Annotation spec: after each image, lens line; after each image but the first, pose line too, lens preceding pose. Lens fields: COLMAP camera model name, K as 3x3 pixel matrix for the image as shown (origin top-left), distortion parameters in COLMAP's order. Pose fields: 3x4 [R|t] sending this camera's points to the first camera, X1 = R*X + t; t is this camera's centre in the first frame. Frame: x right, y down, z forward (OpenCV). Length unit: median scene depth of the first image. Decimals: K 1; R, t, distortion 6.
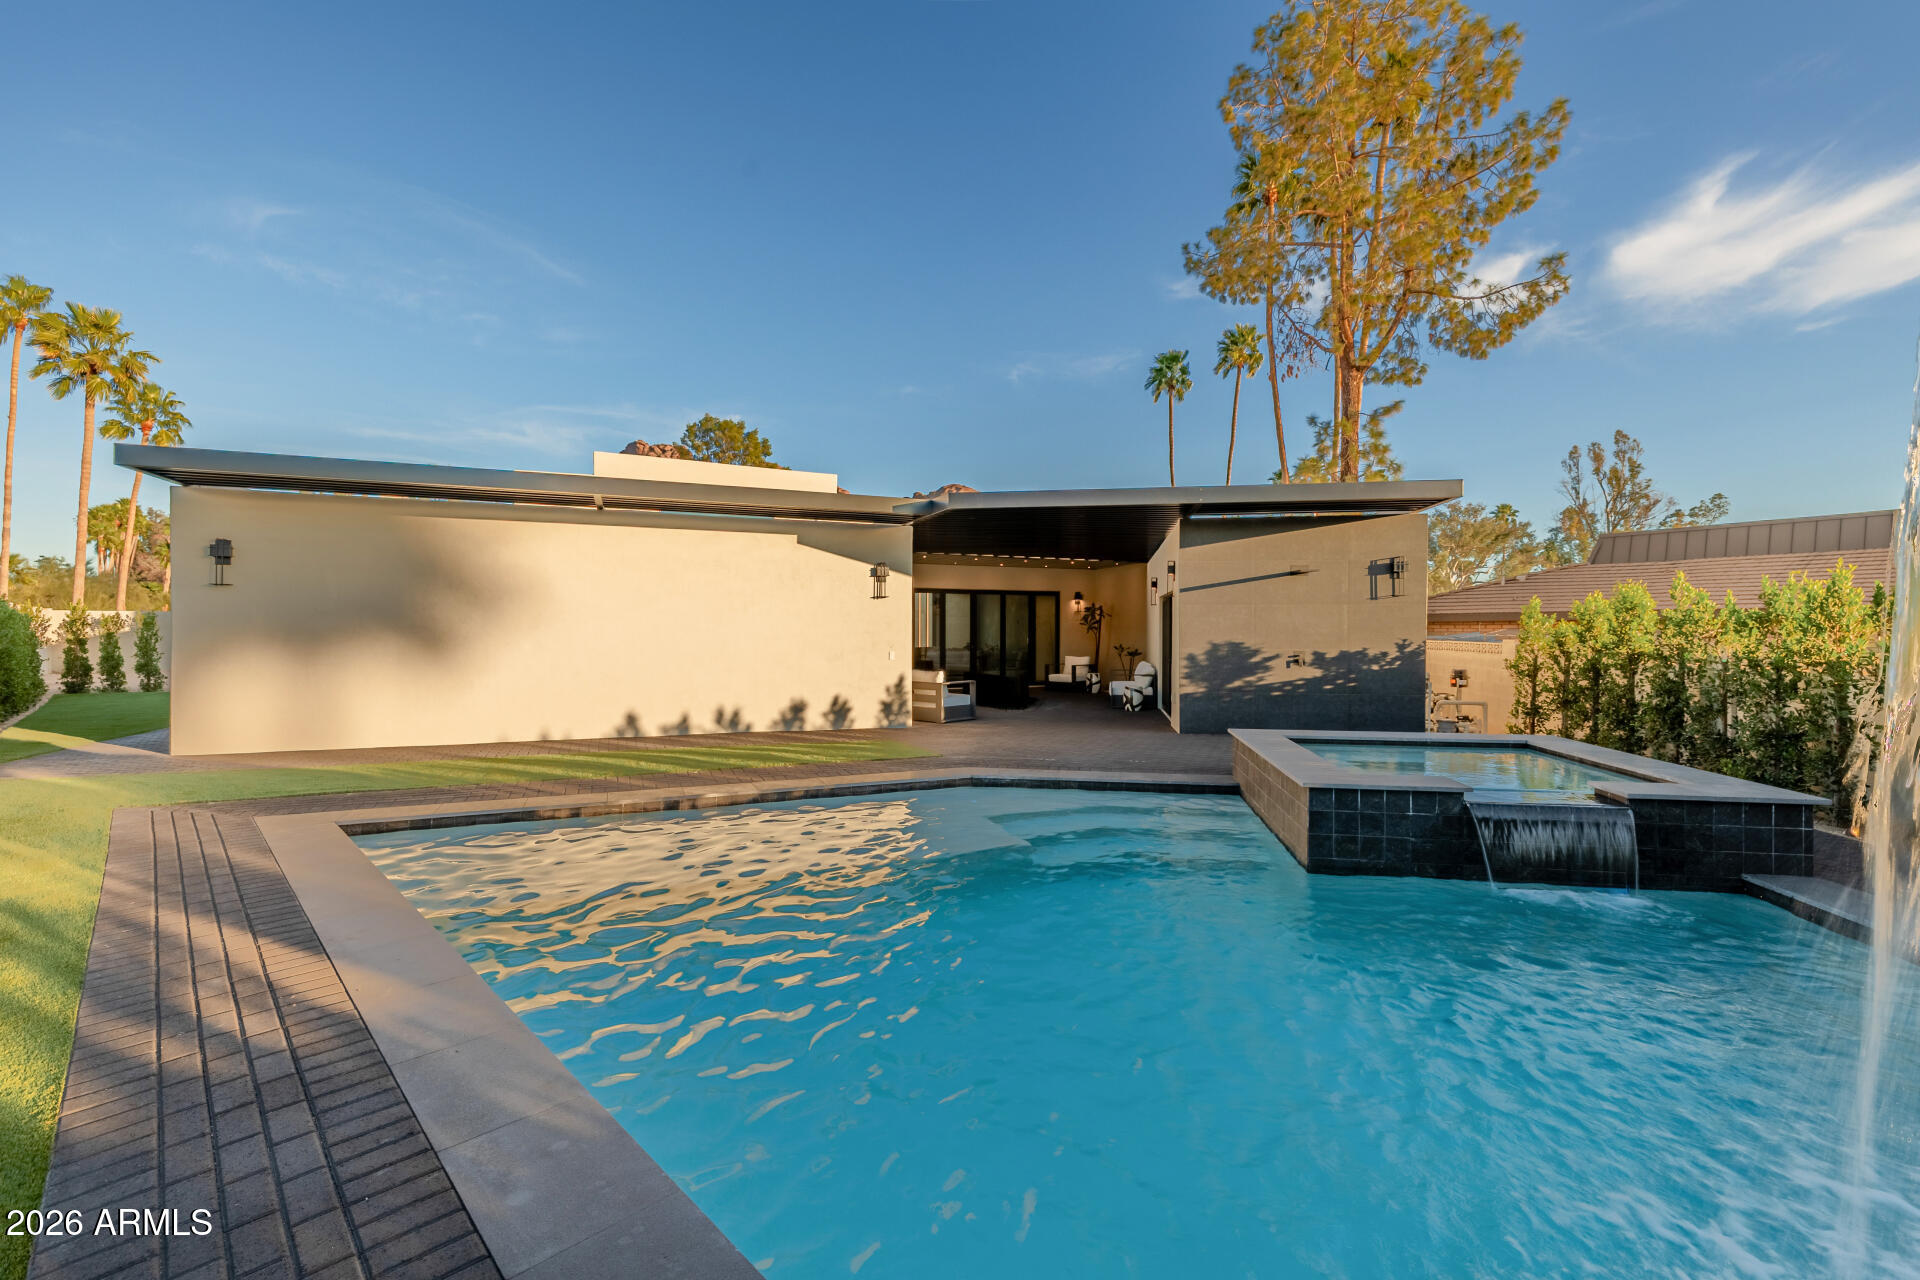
lens RADIAL K [[794.2, 0, 961.2], [0, 794.2, 625.5], [0, 0, 1]] dist [0.030552, -0.011378]
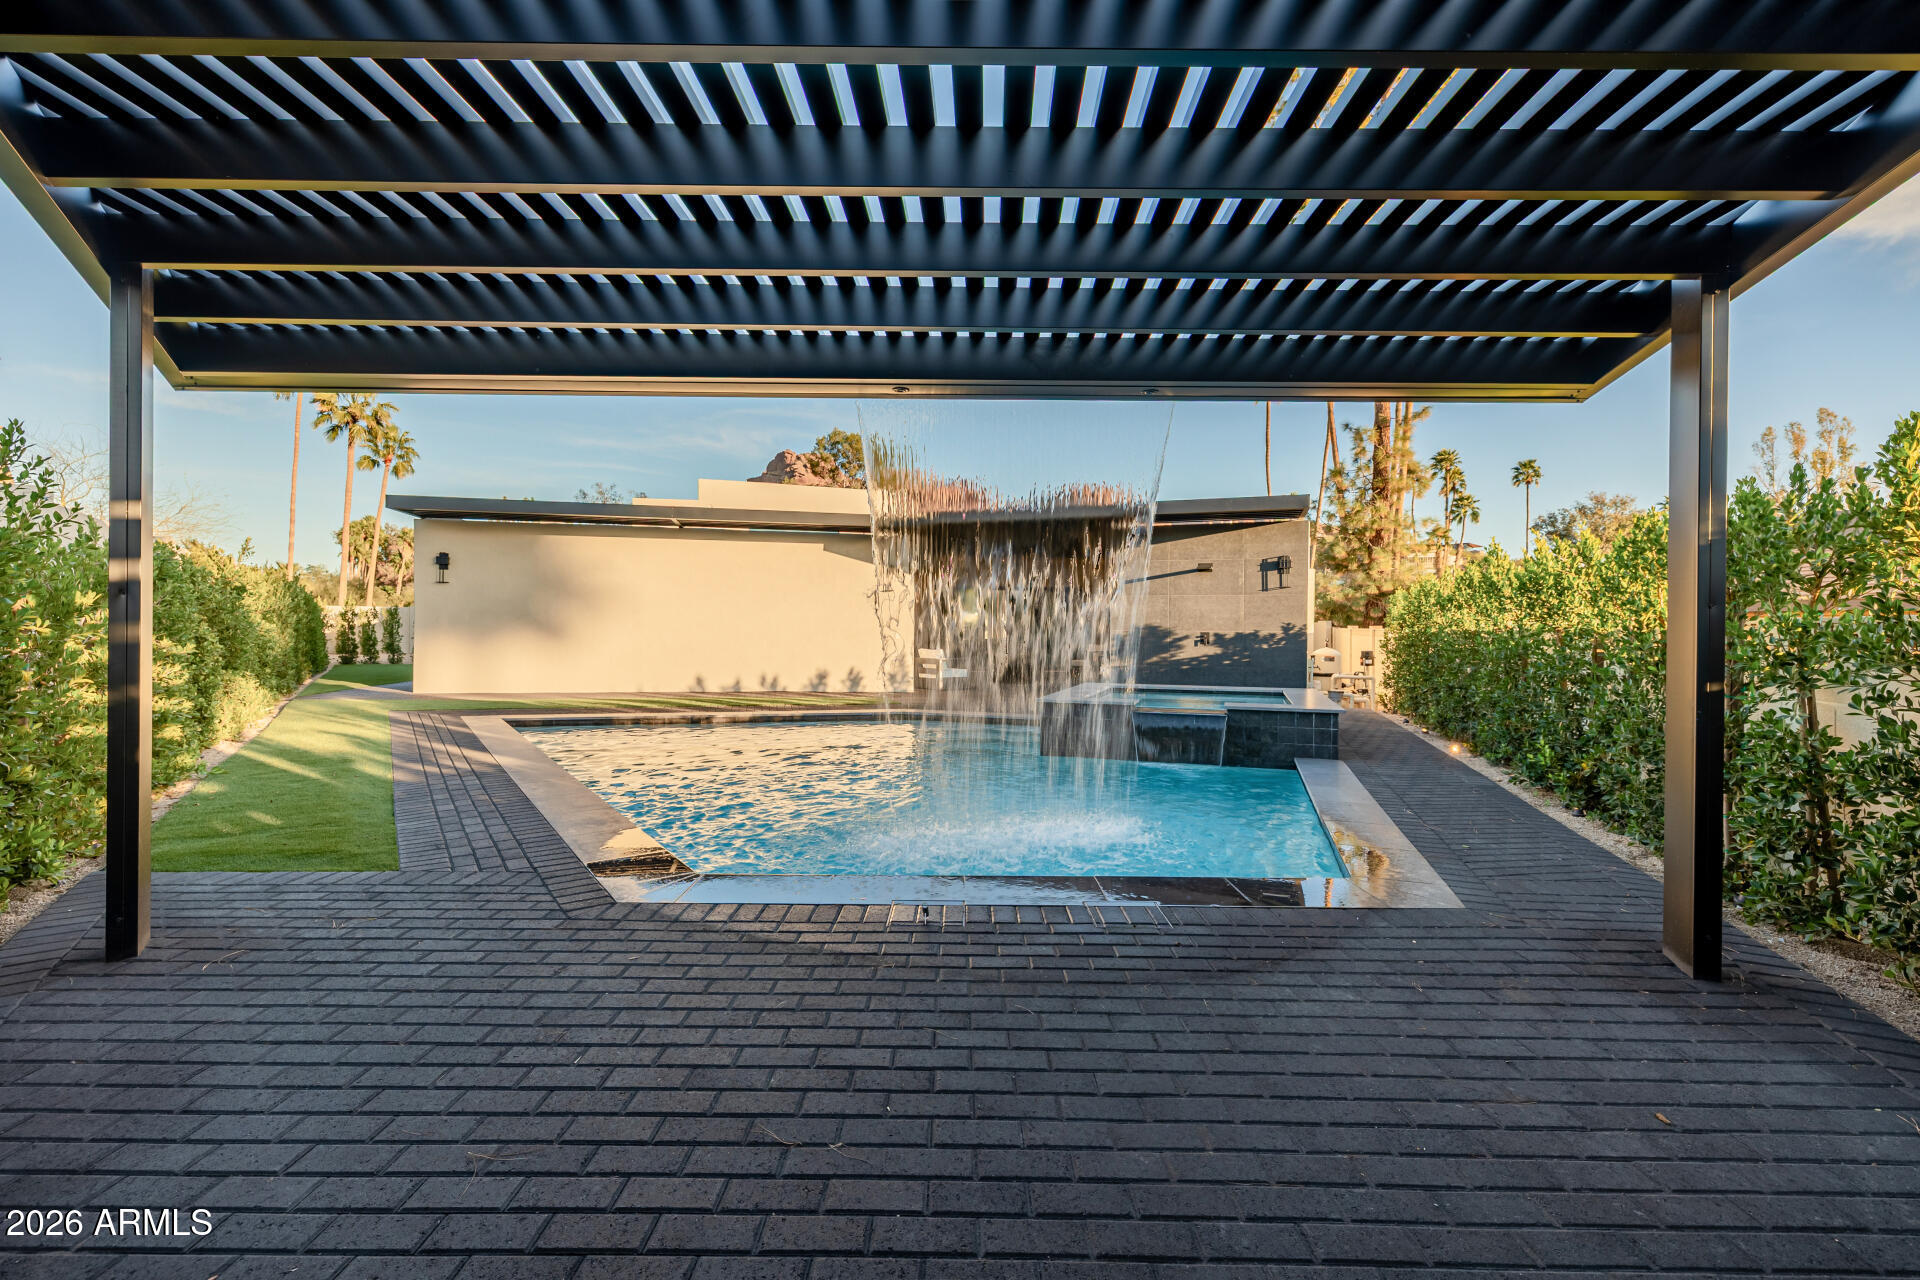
lens RADIAL K [[809.5, 0, 963.7], [0, 809.5, 621.9], [0, 0, 1]] dist [0.005821, 0.000669]
pose [[0.986149, 0.003421, -0.165829, 0.171899], [-0.004539, 0.999969, -0.006359, 0.016239], [0.165802, 0.007024, 0.986134, -0.193327]]
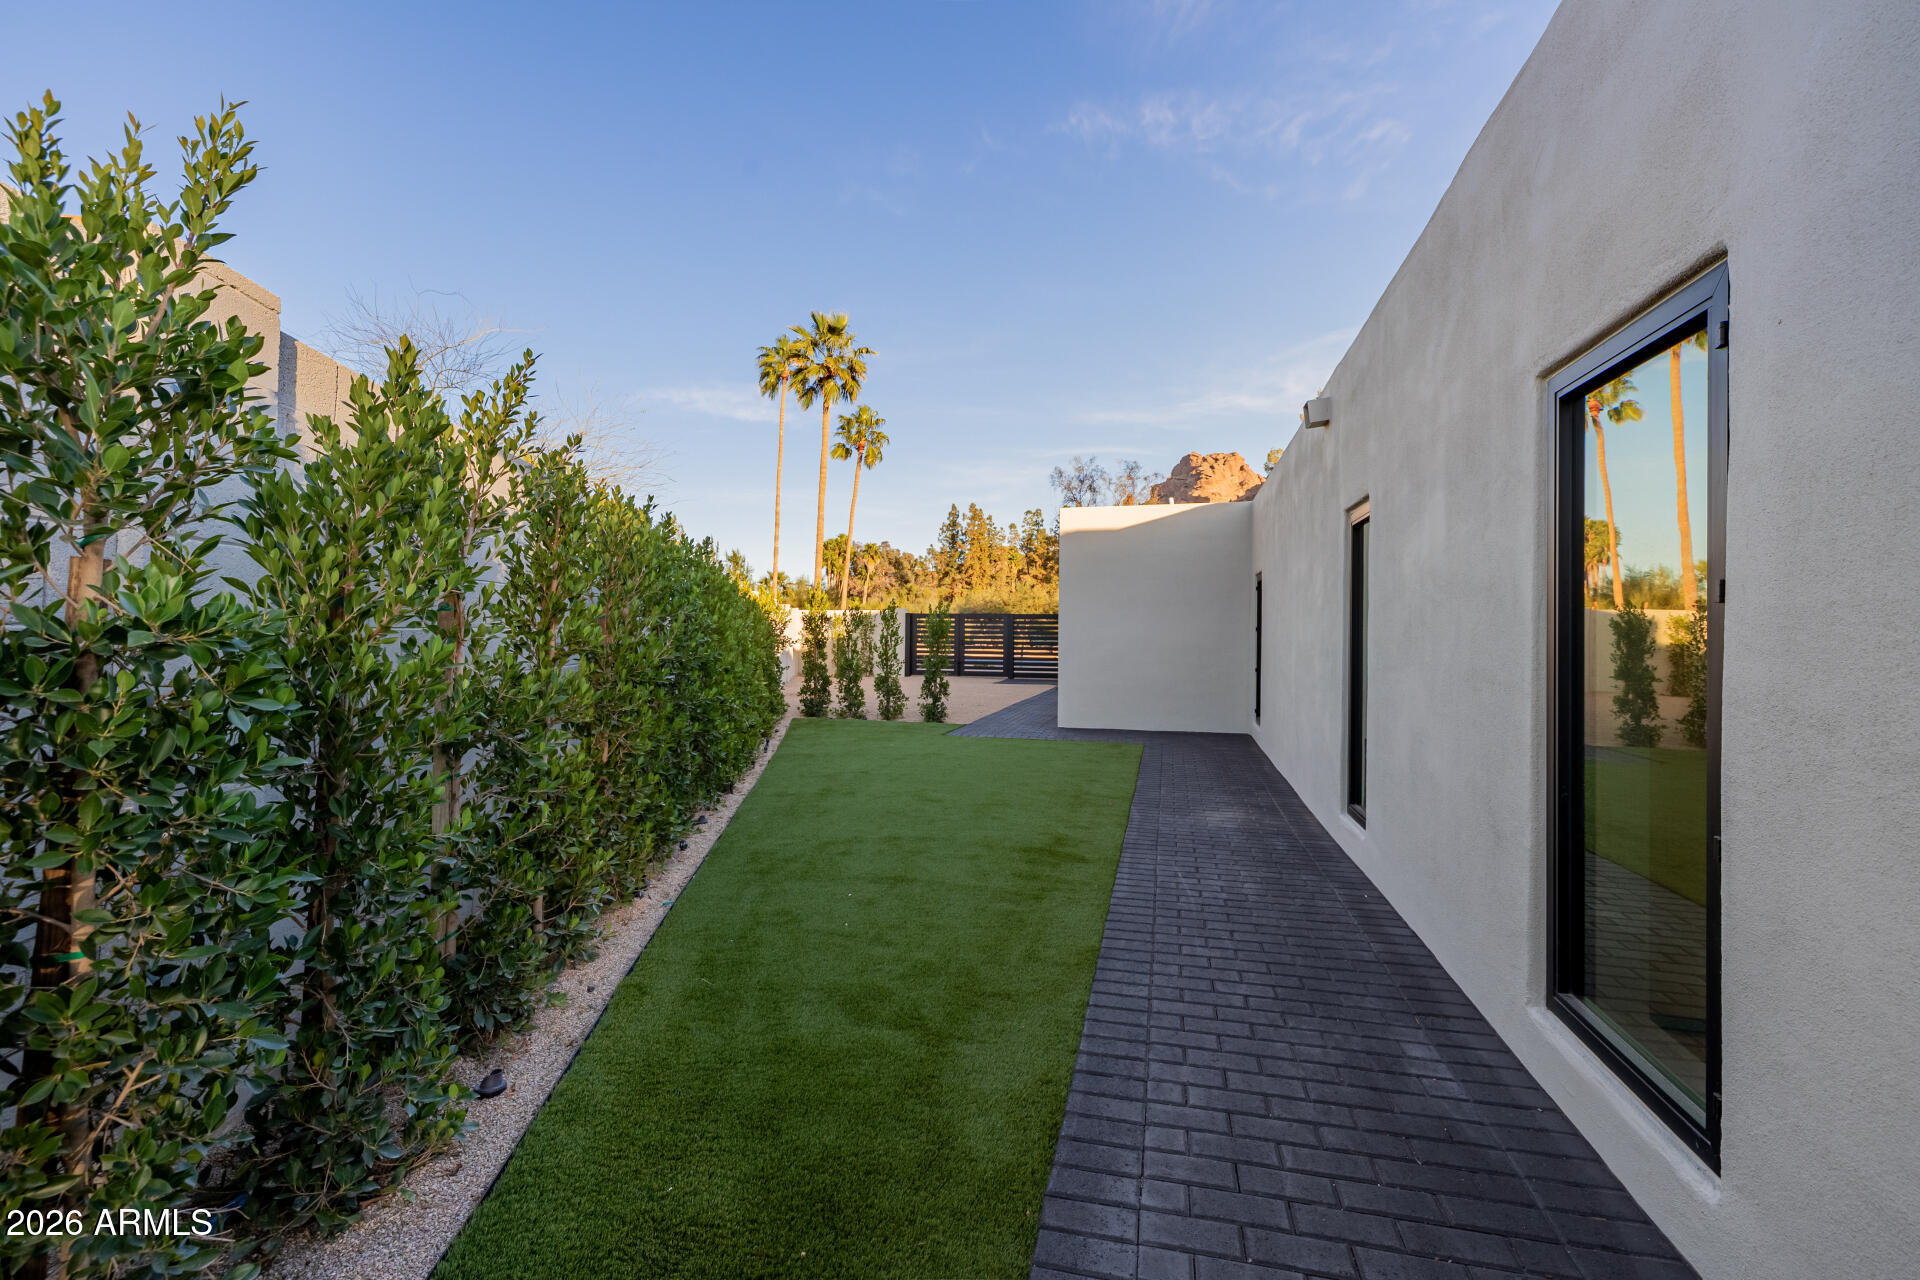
lens RADIAL K [[803.2, 0, 958.9], [0, 803.2, 632.6], [0, 0, 1]] dist [0.001243, 0.000312]
pose [[0.793786, 0.003234, -0.608188, -0.594778], [-0.004864, 0.999988, -0.001031, 0.011606], [0.608177, 0.003777, 0.793792, 0.546149]]
